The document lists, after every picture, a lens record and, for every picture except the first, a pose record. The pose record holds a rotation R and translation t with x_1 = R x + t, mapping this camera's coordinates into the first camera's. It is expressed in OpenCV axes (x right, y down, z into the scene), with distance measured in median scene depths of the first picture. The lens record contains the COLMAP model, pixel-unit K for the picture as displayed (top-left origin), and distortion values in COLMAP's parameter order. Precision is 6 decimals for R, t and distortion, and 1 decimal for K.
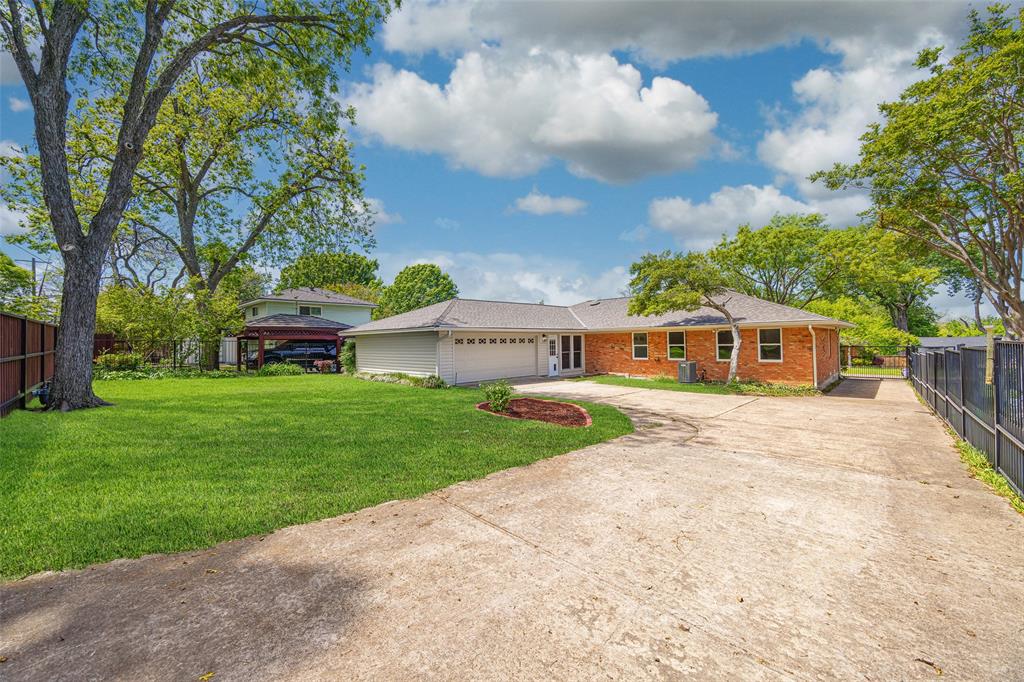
lens RADIAL K [[383.3, 0, 511.5], [0, 383.3, 342.6], [0, 0, 1]] dist [-0.000738, -0.000116]
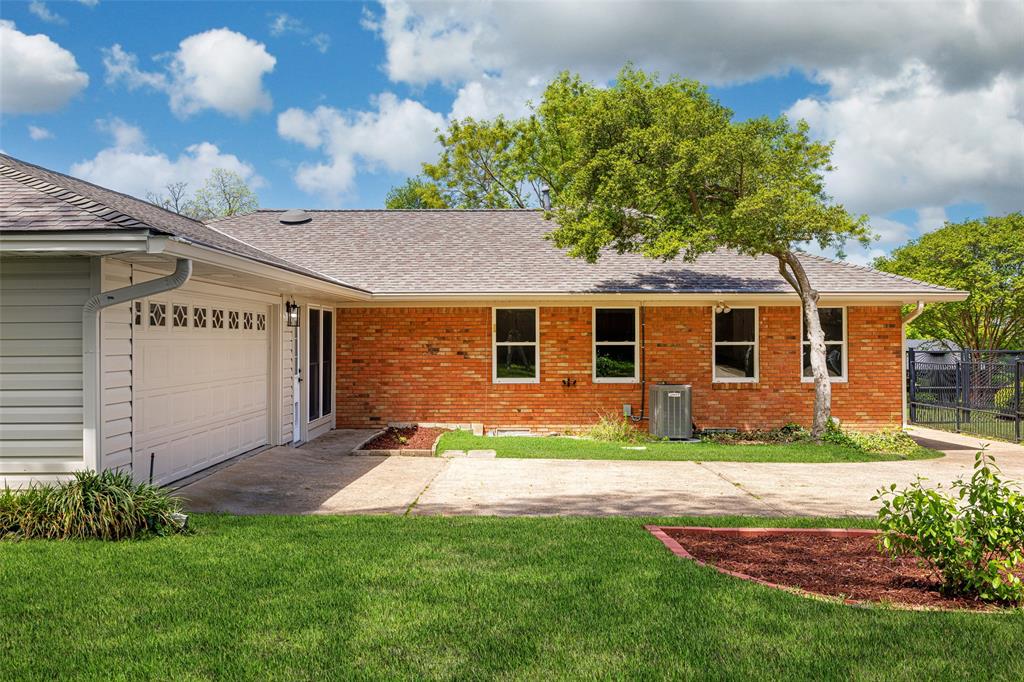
lens RADIAL K [[1017.4, 0, 512.3], [0, 1017.4, 340.3], [0, 0, 1]] dist [-0.014227, 0.000000]
pose [[0.713430, 0.010718, 0.700644, -0.337066], [-0.013103, 0.999912, -0.001953, 0.006789], [-0.700604, -0.007787, 0.713508, 0.332989]]
